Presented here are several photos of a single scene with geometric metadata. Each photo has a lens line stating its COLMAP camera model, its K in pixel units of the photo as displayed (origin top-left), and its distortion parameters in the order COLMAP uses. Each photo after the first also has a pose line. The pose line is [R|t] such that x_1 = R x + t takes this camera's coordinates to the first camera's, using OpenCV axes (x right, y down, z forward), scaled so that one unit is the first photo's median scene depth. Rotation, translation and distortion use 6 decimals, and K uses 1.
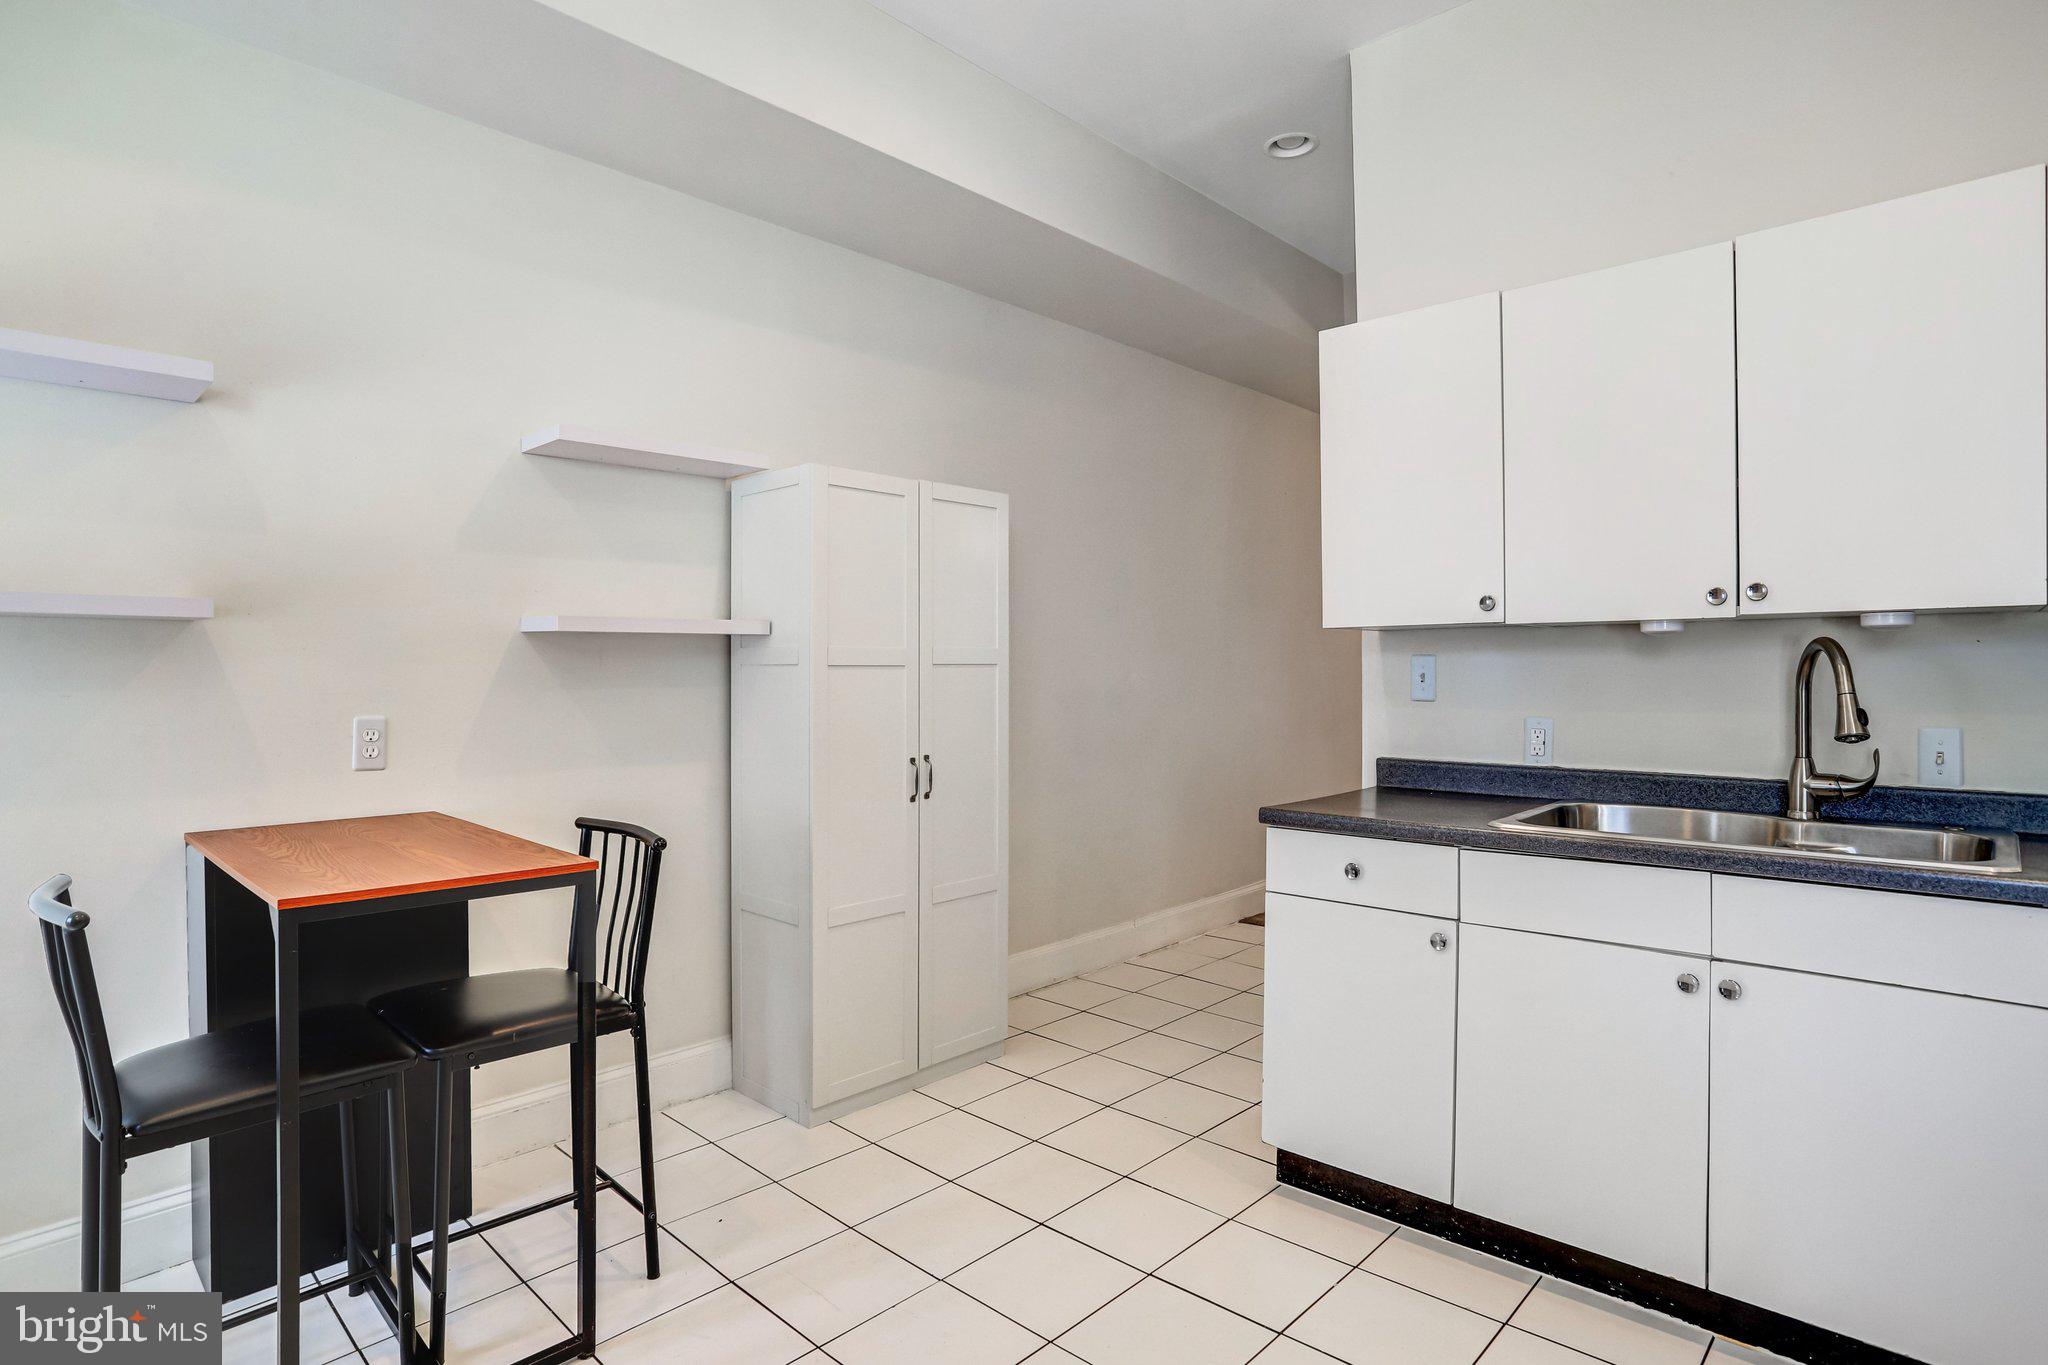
lens RADIAL K [[1059.5, 0, 1017.6], [0, 1059.5, 663.4], [0, 0, 1]] dist [-0.021796, 0.003707]
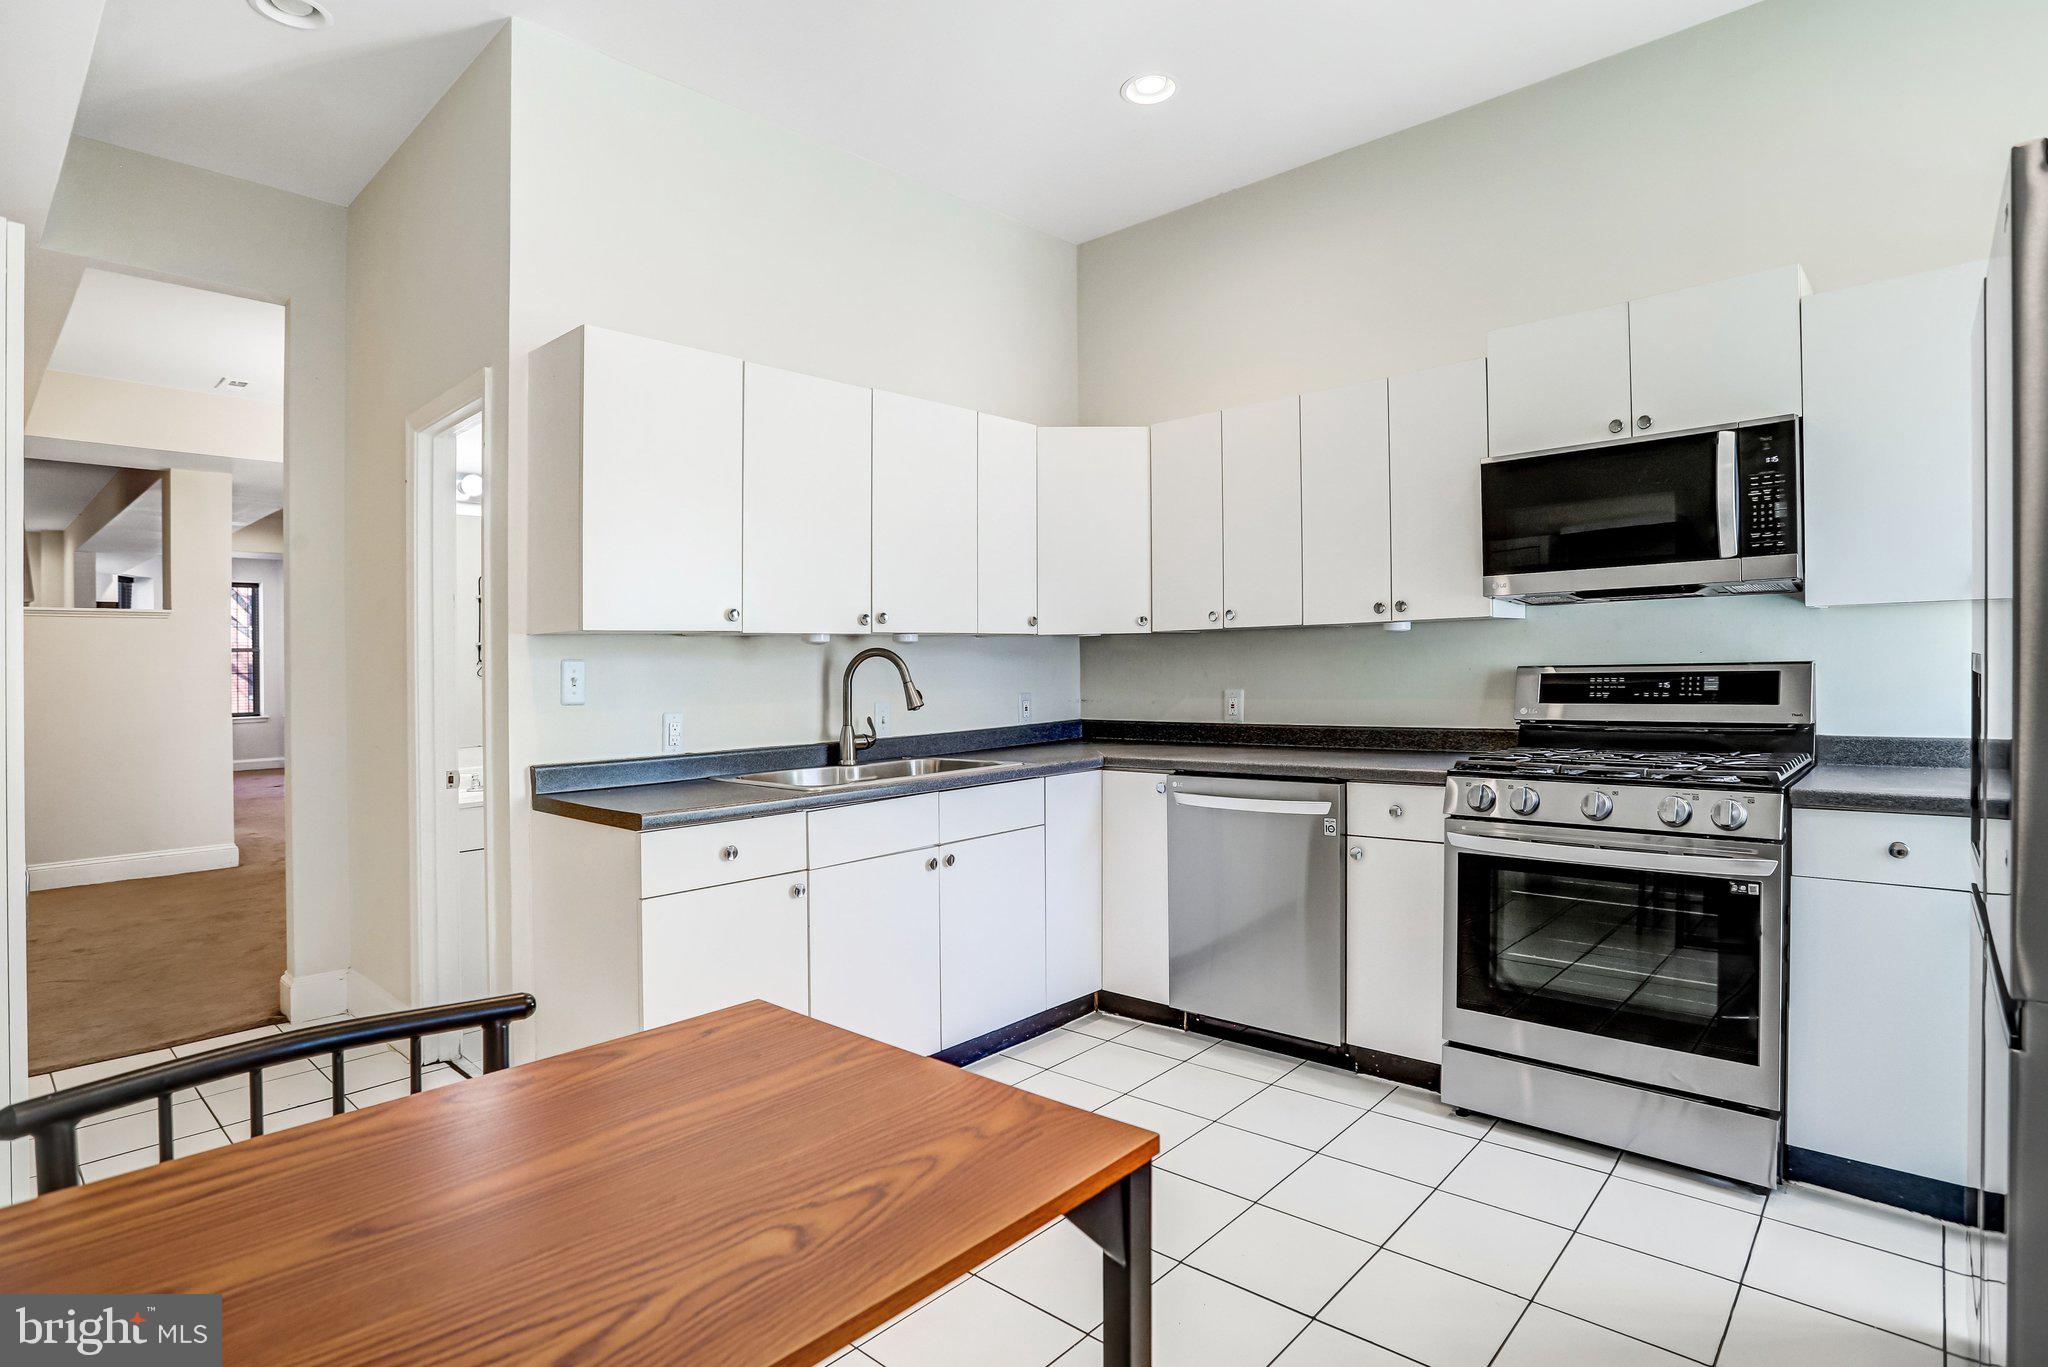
lens RADIAL K [[1059.5, 0, 1023.7], [0, 1059.5, 666.7], [0, 0, 1]] dist [-0.021796, 0.003707]
pose [[-0.006194, 0.001475, 0.999980, -0.844331], [0.014175, 0.999899, -0.001387, 0.009102], [-0.999880, 0.014166, -0.006214, 0.754841]]
